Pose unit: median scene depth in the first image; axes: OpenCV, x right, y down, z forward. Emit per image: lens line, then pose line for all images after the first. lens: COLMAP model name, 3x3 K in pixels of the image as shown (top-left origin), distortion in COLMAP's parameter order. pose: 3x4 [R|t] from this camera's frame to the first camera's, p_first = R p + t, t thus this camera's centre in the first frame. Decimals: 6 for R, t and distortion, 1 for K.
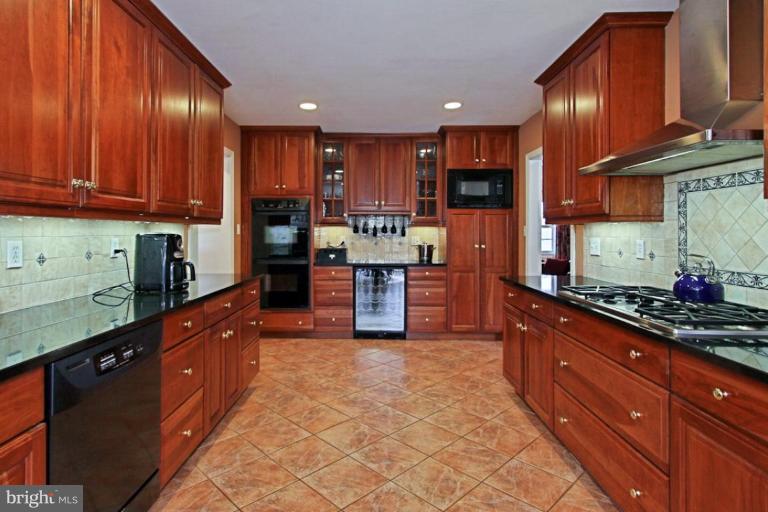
lens RADIAL K [[429.7, 0, 387.9], [0, 429.7, 229.8], [0, 0, 1]] dist [0.005797, 0.000759]
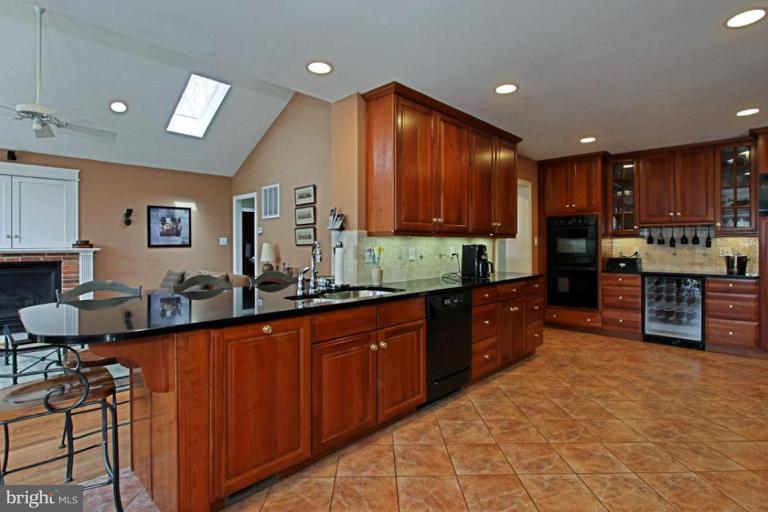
lens RADIAL K [[429.7, 0, 387.6], [0, 429.7, 249.3], [0, 0, 1]] dist [0.005797, 0.000759]
pose [[0.744667, 0.004230, -0.667423, 0.249769], [0.007878, 0.999855, 0.015128, -0.000230], [0.667390, -0.016523, 0.744525, -0.355036]]
